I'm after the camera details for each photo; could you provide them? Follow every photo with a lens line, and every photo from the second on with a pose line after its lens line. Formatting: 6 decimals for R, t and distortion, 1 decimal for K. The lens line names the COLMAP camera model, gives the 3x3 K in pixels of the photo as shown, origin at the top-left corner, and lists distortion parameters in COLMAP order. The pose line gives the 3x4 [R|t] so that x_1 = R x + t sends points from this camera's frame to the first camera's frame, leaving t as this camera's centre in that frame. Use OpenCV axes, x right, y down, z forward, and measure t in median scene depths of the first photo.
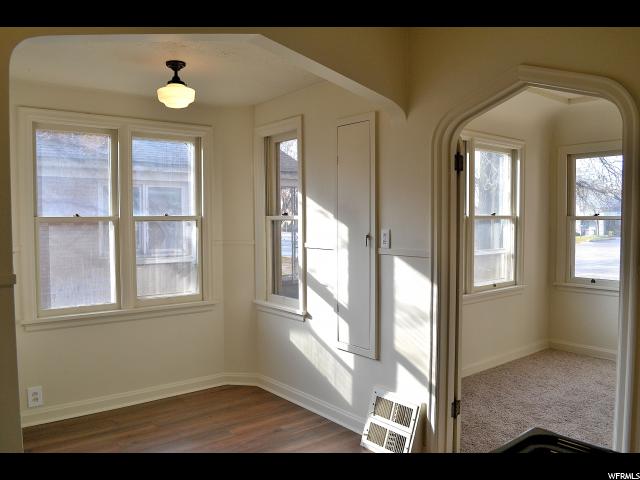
lens RADIAL K [[513.0, 0, 320.0], [0, 513.0, 240.0], [0, 0, 1]] dist [-0.079663, 0.003511]
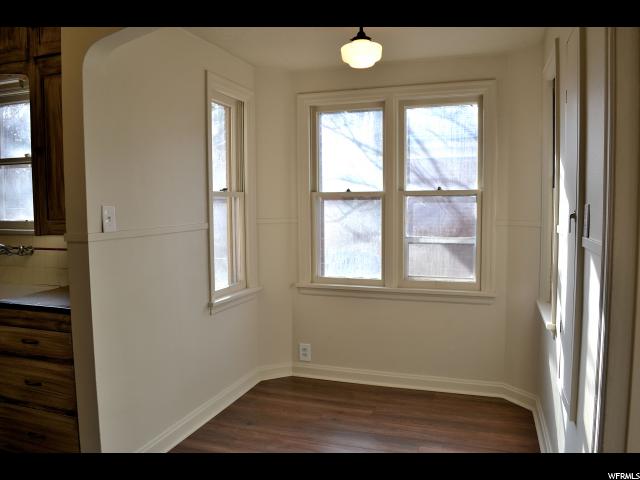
lens RADIAL K [[513.0, 0, 320.0], [0, 513.0, 240.0], [0, 0, 1]] dist [-0.079663, 0.003511]
pose [[0.537034, 0.062754, -0.841223, 0.332177], [-0.032043, 0.998027, 0.053995, -0.001506], [0.842952, -0.002042, 0.537985, 0.333942]]
